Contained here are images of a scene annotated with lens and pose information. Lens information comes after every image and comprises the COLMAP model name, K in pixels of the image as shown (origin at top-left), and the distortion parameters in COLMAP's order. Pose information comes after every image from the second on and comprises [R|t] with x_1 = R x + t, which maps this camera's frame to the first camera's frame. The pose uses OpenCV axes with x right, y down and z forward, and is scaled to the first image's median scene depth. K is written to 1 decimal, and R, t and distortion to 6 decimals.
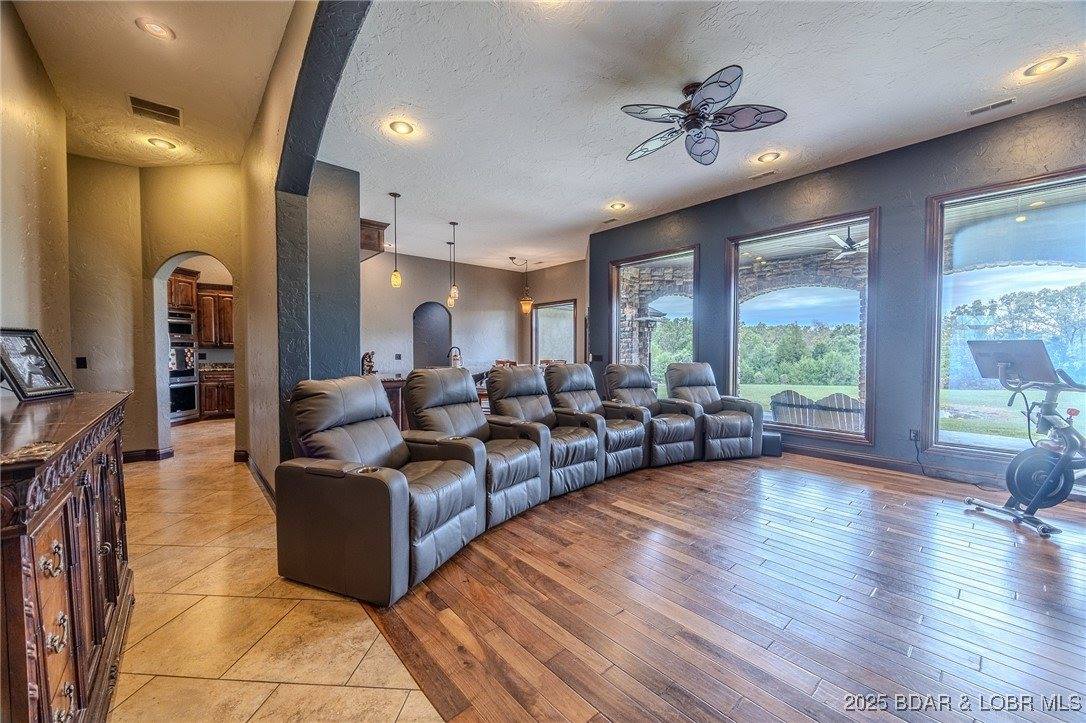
lens RADIAL K [[412.4, 0, 538.9], [0, 412.4, 363.3], [0, 0, 1]] dist [-0.010787, 0.000720]
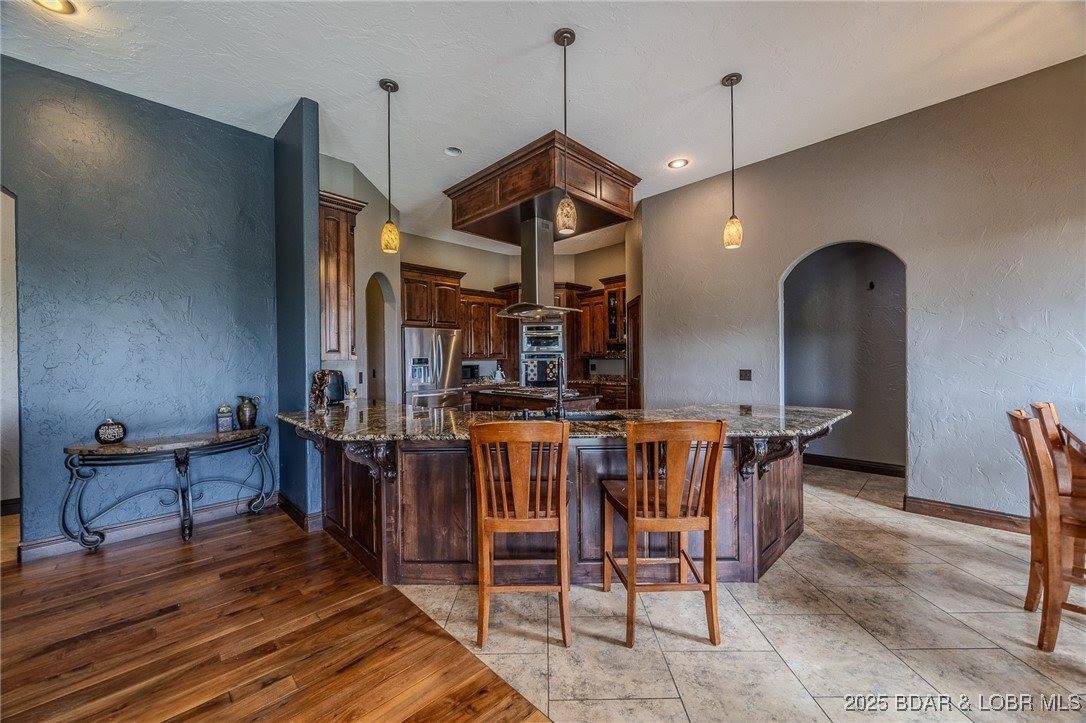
lens RADIAL K [[412.4, 0, 545.8], [0, 412.4, 361.3], [0, 0, 1]] dist [-0.010787, 0.000720]
pose [[0.063679, 0.004168, -0.997962, 0.073130], [-0.017268, 0.999846, 0.003074, -0.015232], [0.997821, 0.017037, 0.063741, 0.389080]]
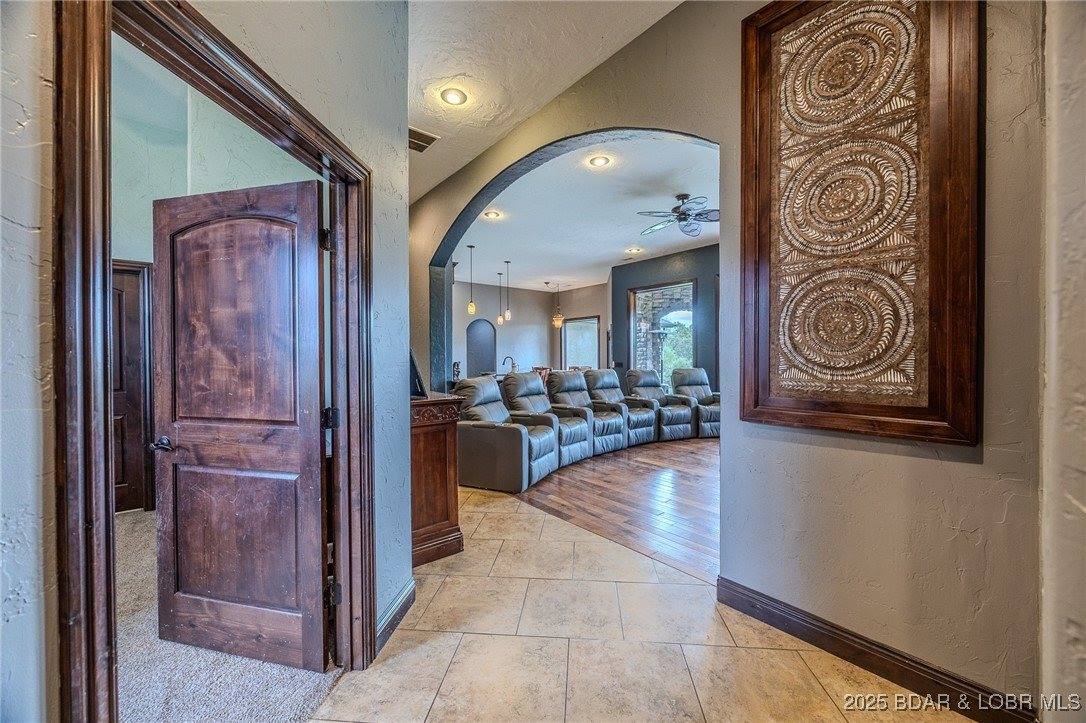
lens RADIAL K [[412.4, 0, 544.1], [0, 412.4, 361.4], [0, 0, 1]] dist [-0.010787, 0.000720]
pose [[0.999676, -0.004354, -0.025081, -0.090123], [0.003882, 0.999815, -0.018850, -0.000109], [0.025158, 0.018747, 0.999508, -0.435399]]
